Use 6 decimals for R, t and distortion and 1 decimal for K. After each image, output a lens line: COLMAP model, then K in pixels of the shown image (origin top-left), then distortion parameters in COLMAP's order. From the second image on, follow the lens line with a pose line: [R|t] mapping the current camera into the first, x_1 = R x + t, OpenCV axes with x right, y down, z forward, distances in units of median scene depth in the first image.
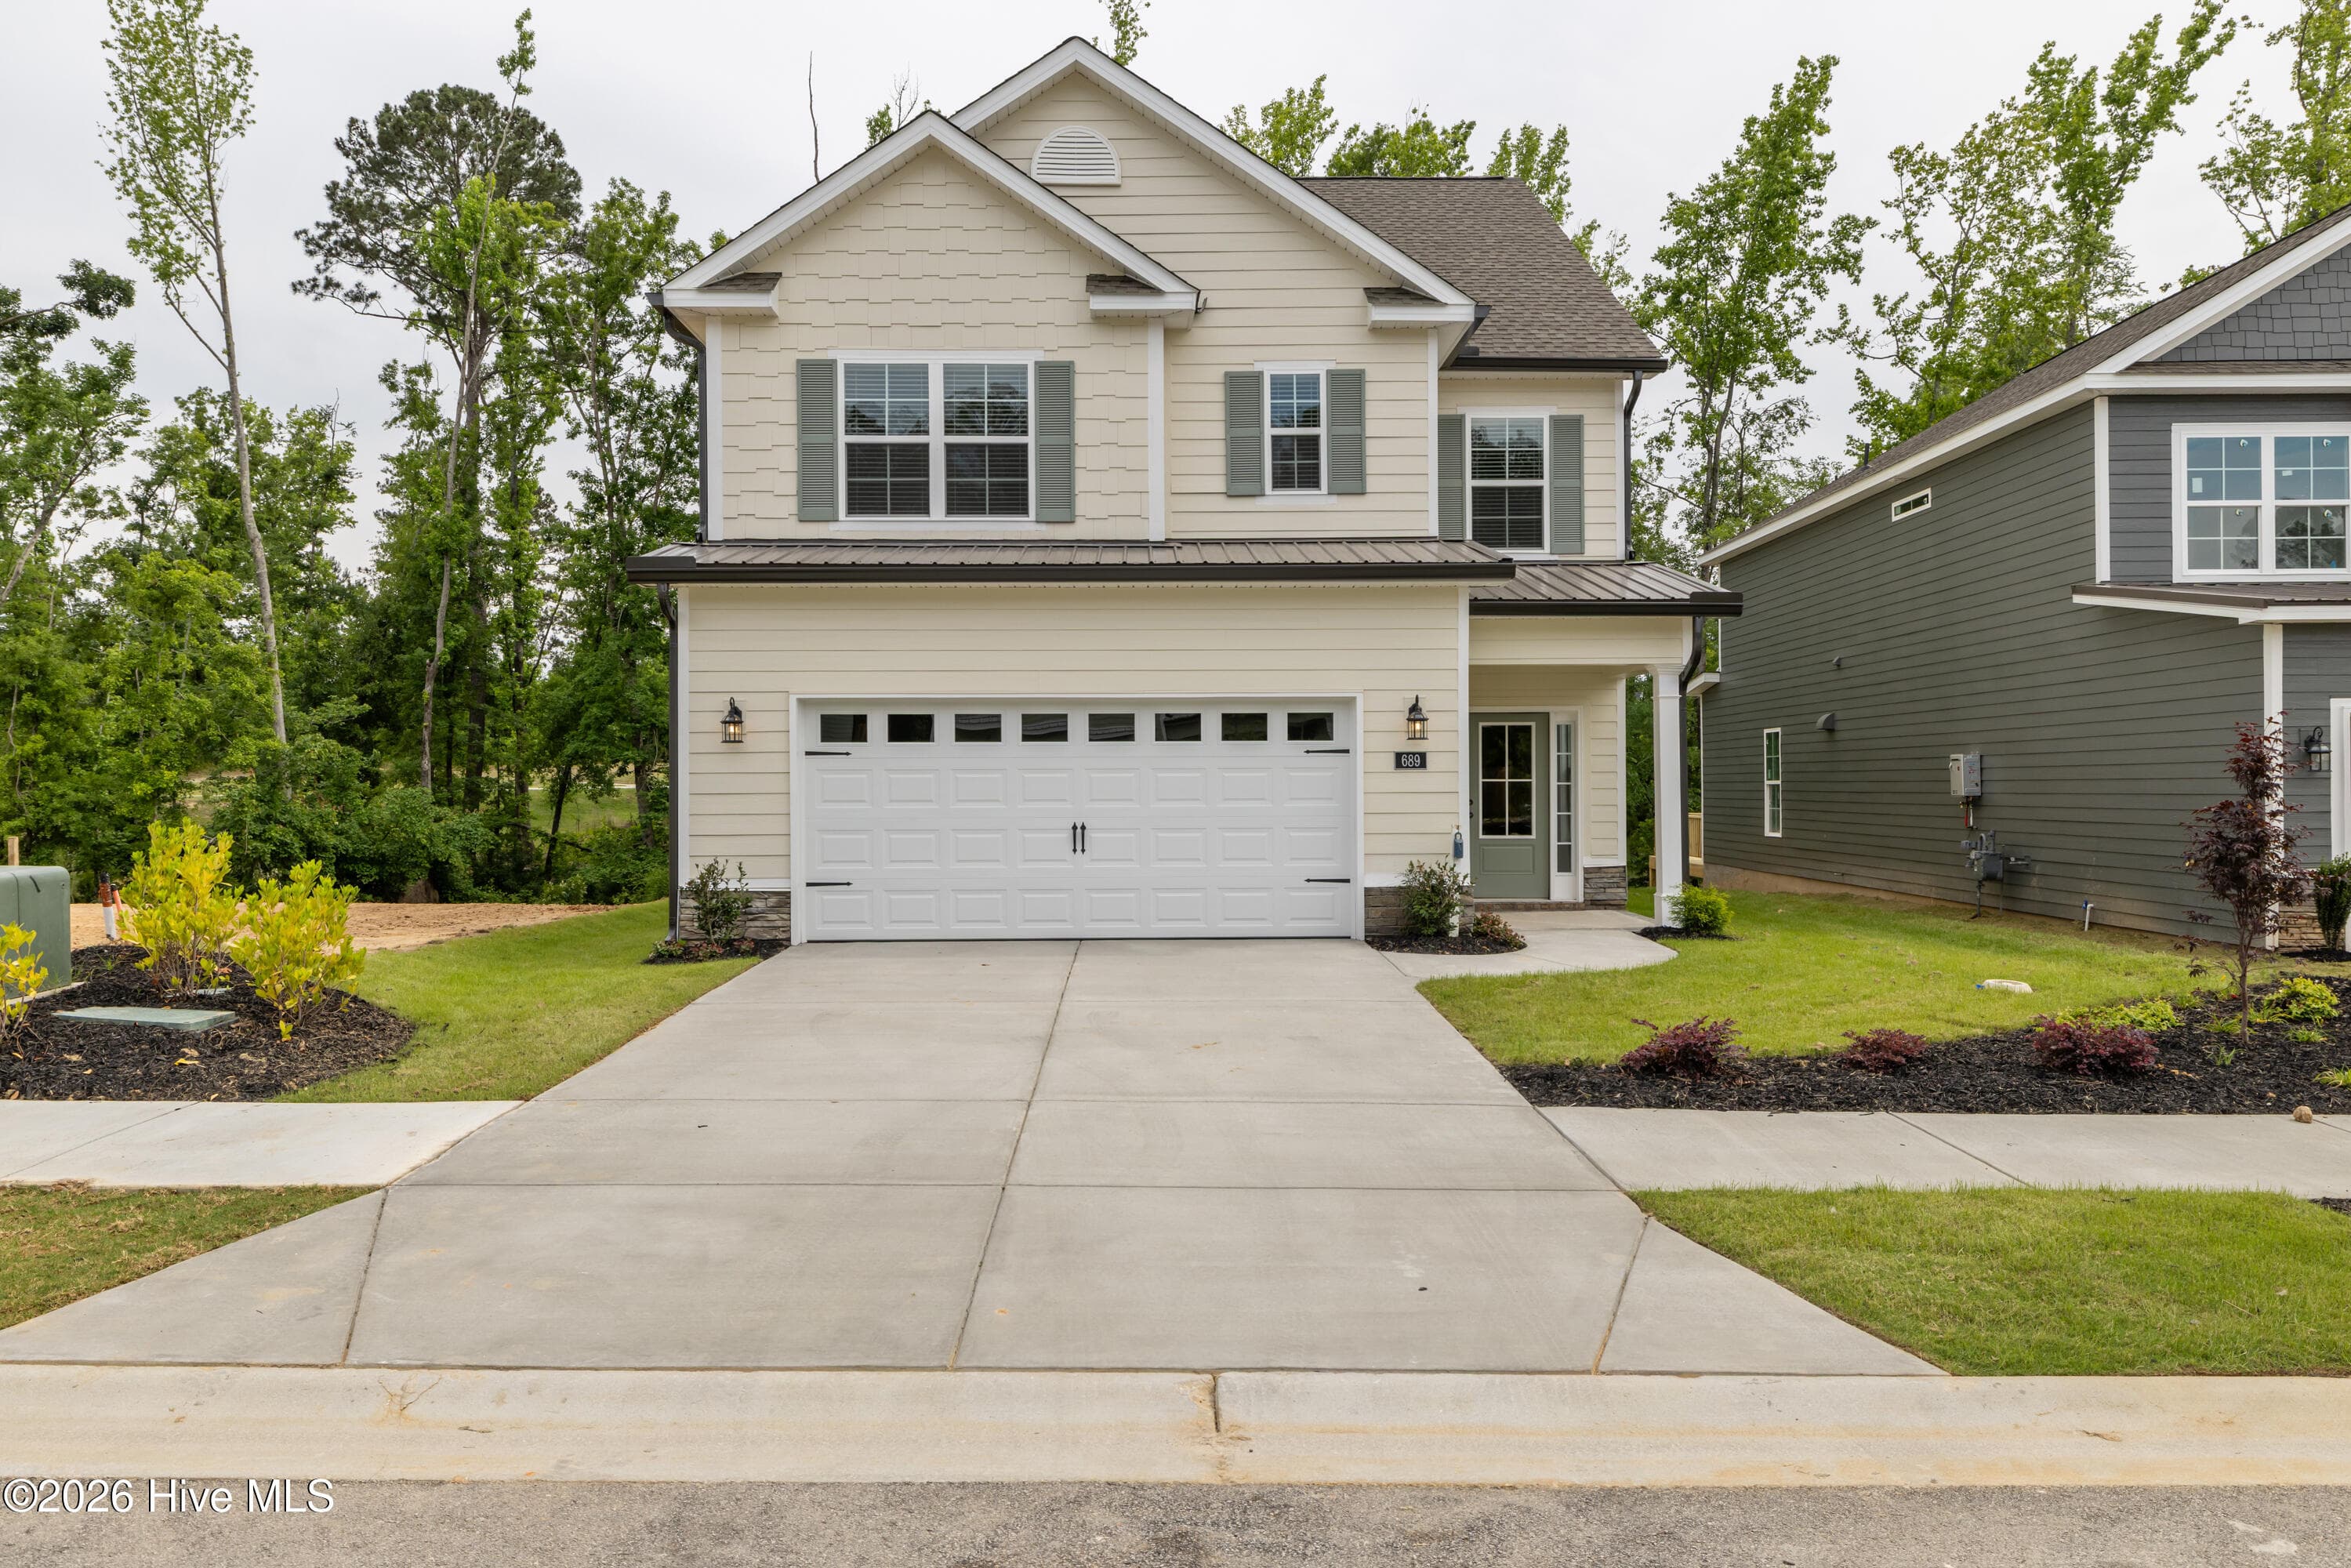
lens RADIAL K [[1668.9, 0, 1175.5], [0, 1668.9, 784.0], [0, 0, 1]] dist [0.011778, -0.003017]
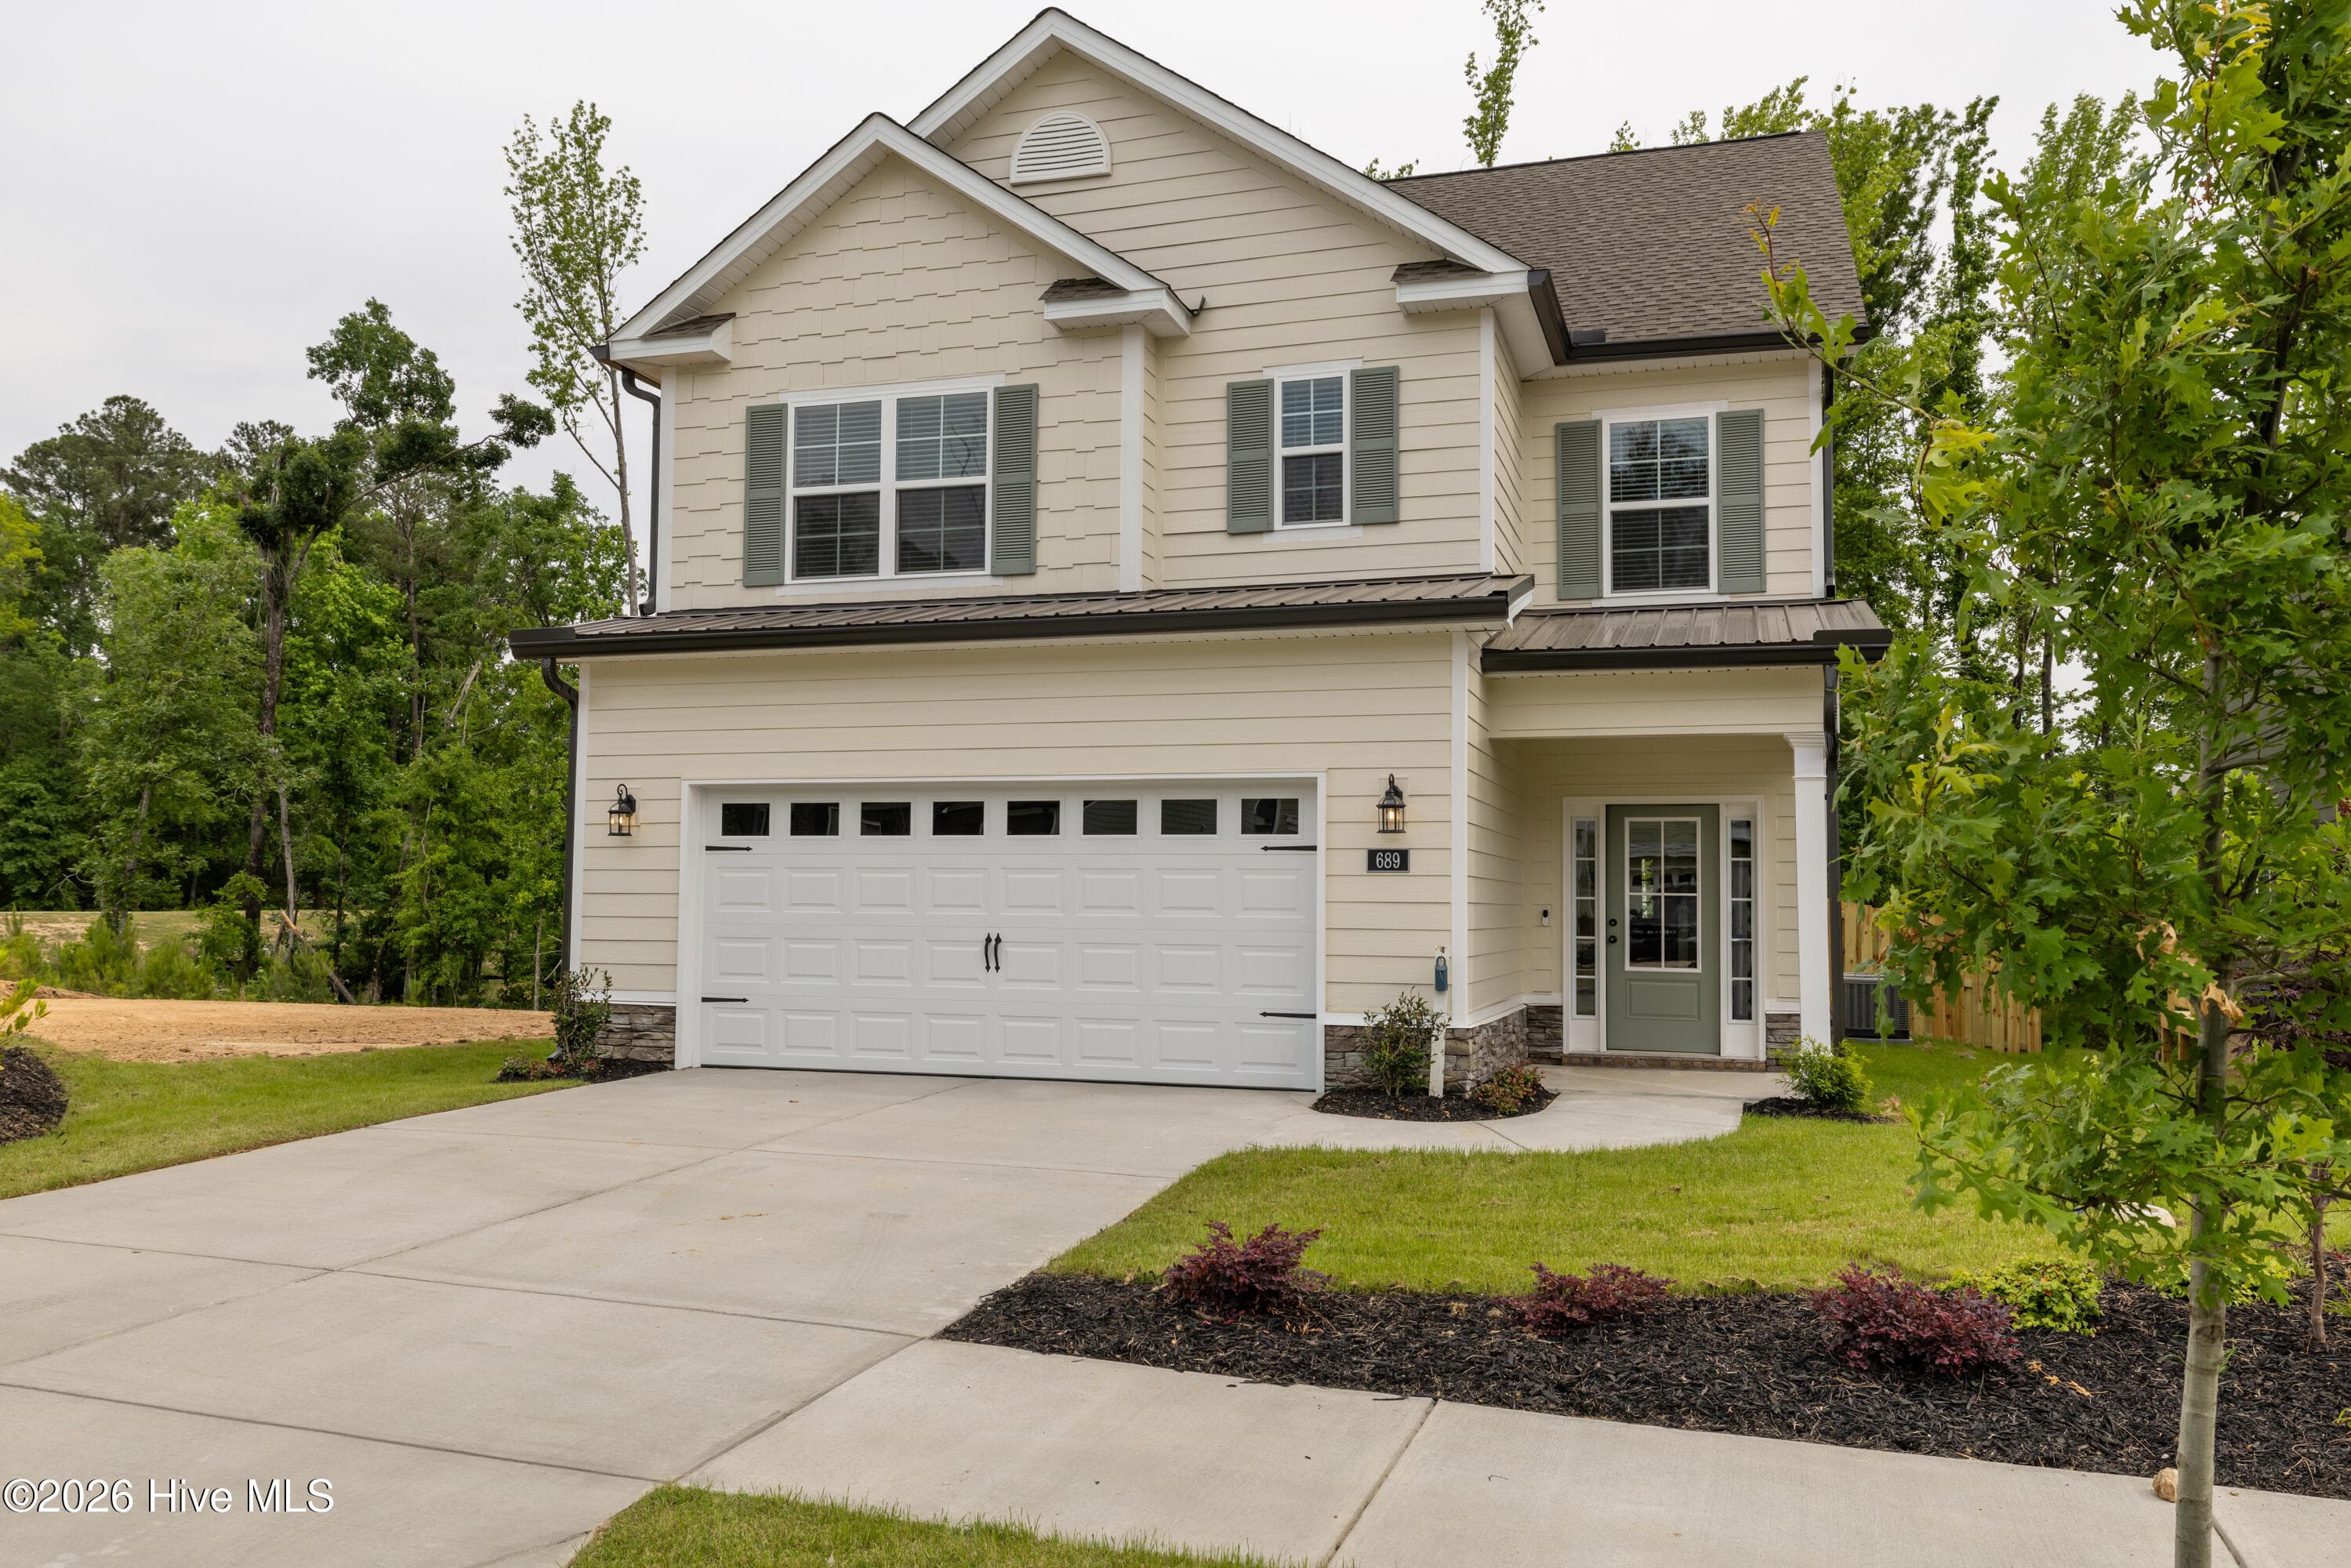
lens RADIAL K [[1823.1, 0, 1155.9], [0, 1823.1, 802.3], [0, 0, 1]] dist [0.015370, 0.005129]
pose [[0.943925, -0.004704, -0.330126, 0.288676], [-0.015184, 0.998222, -0.057639, 0.008292], [0.329810, 0.059419, 0.942175, 0.163934]]
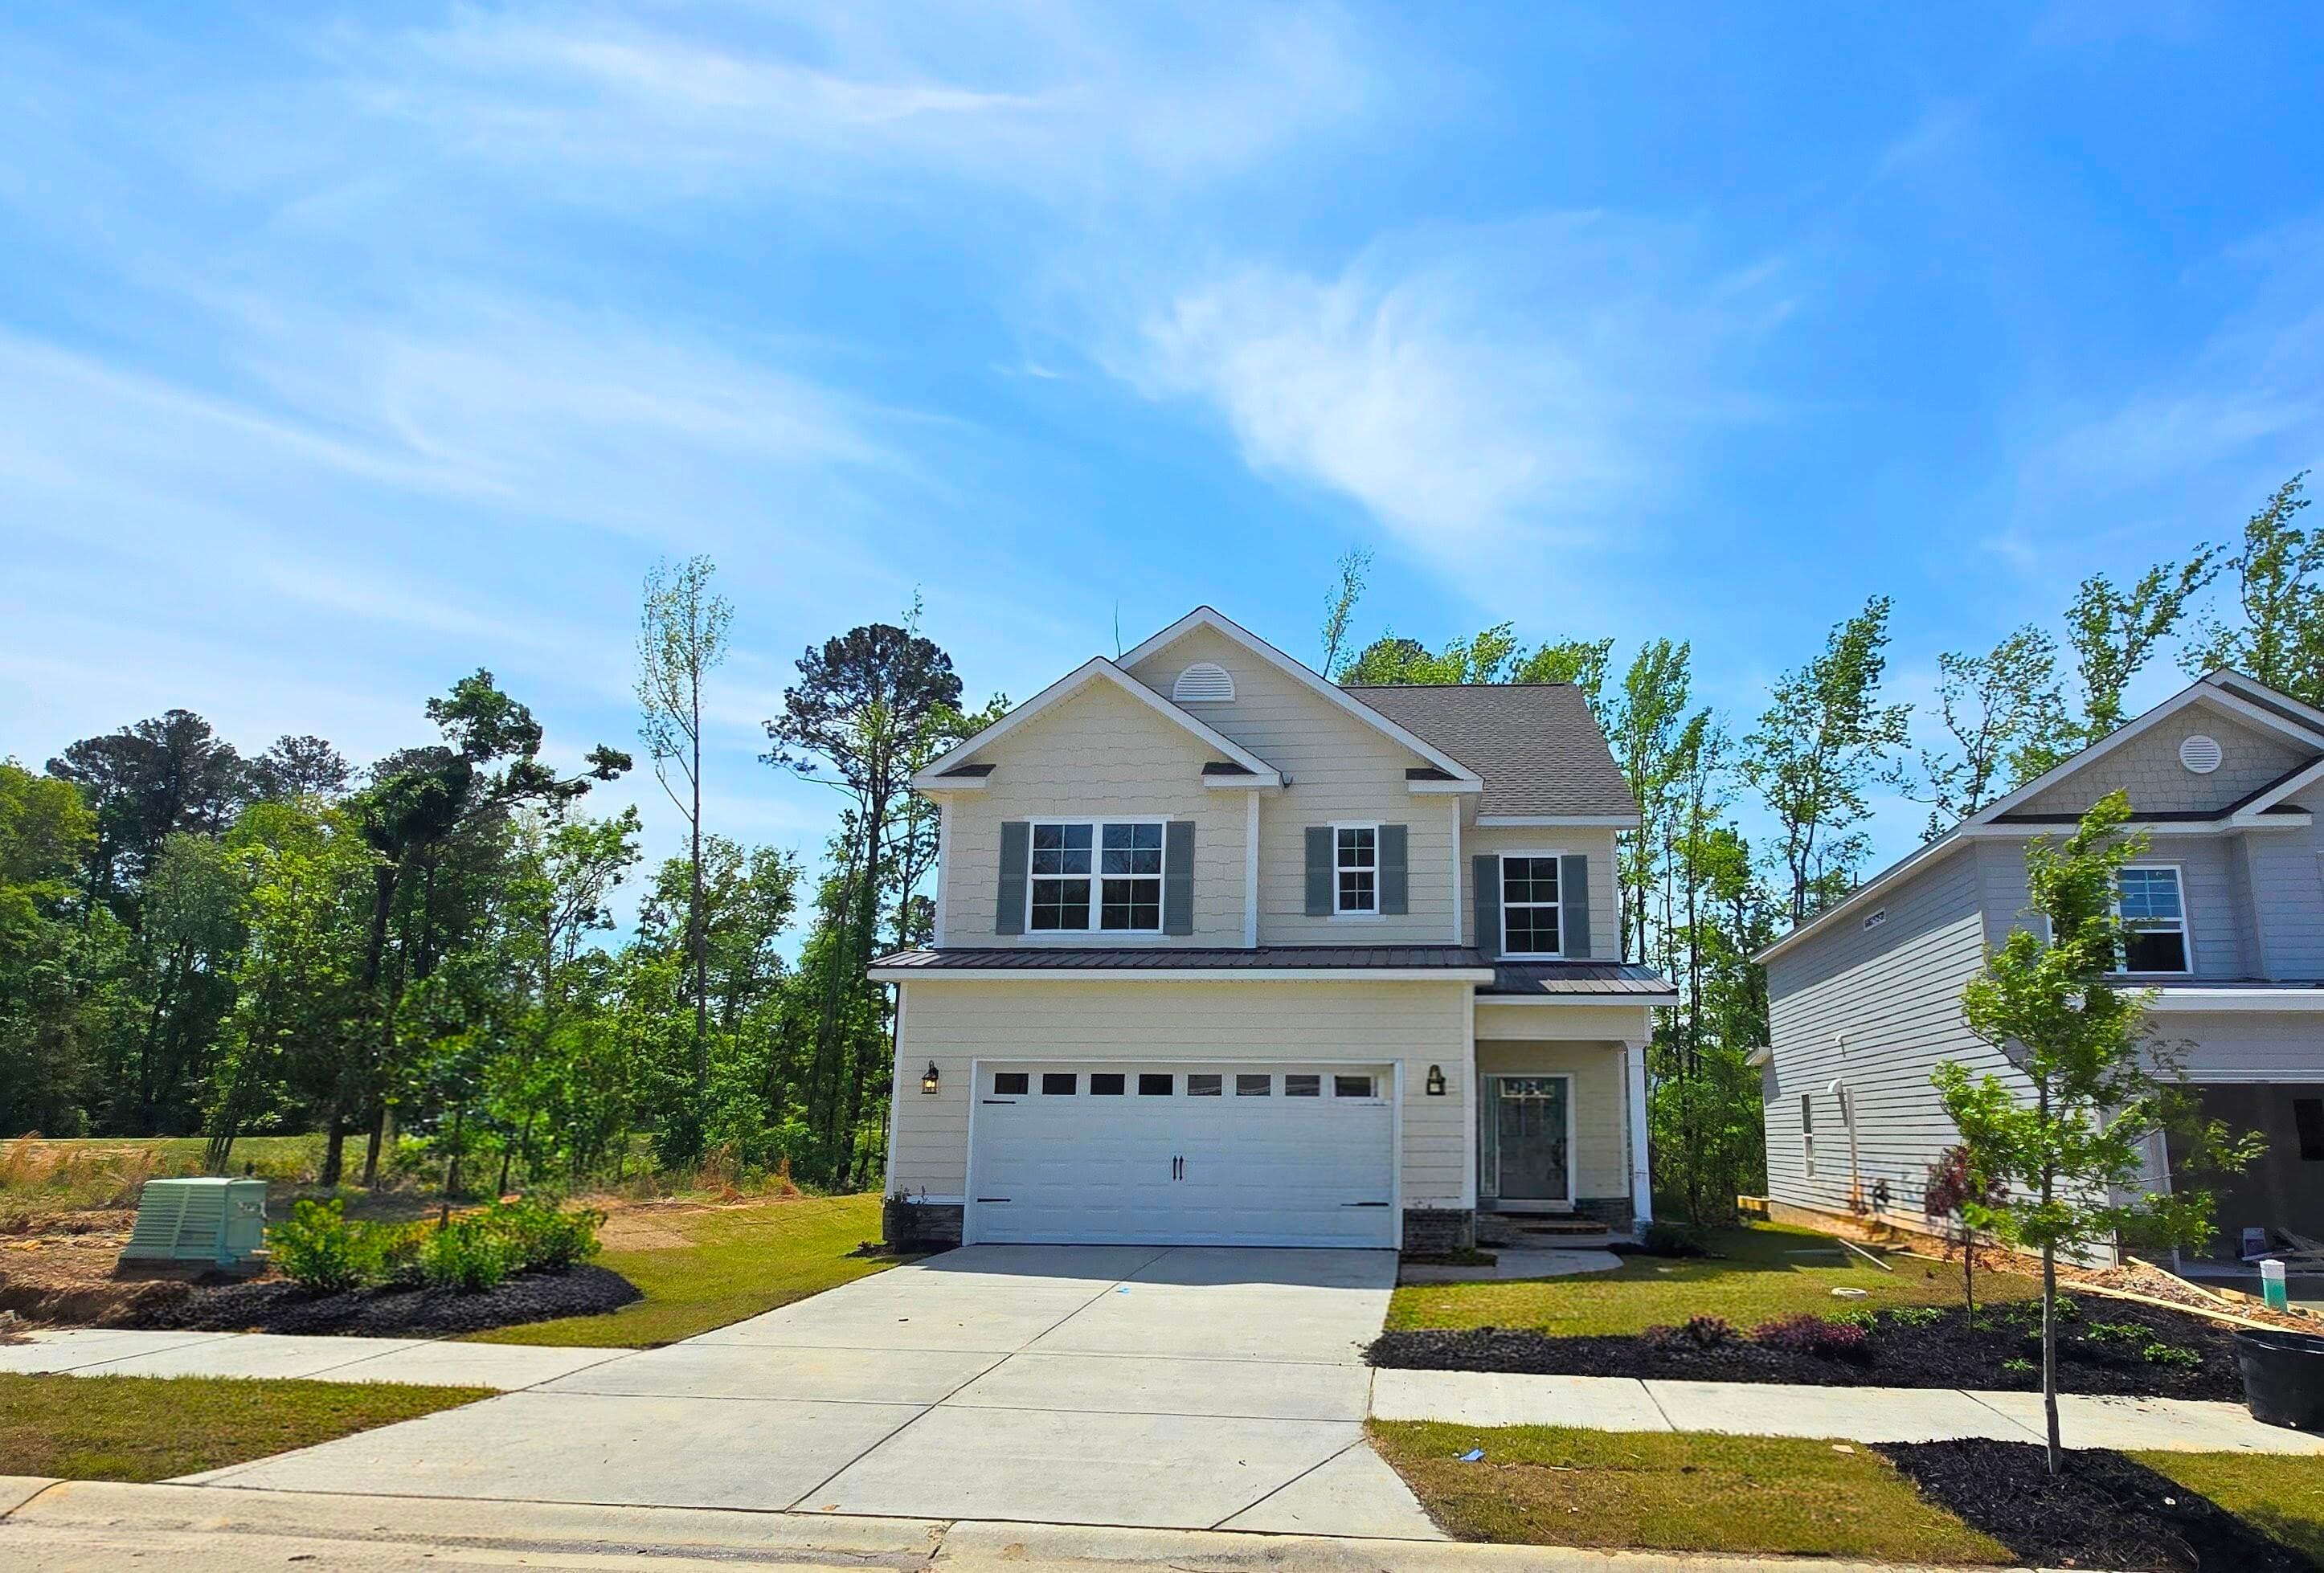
lens RADIAL K [[1342.3, 0, 1354.7], [0, 1342.3, 859.1], [0, 0, 1]] dist [-0.035208, 0.000404]
pose [[0.997725, -0.005068, -0.067226, 0.145311], [-0.008810, 0.978817, -0.204547, 0.007413], [0.066838, 0.204674, 0.976545, -0.086478]]
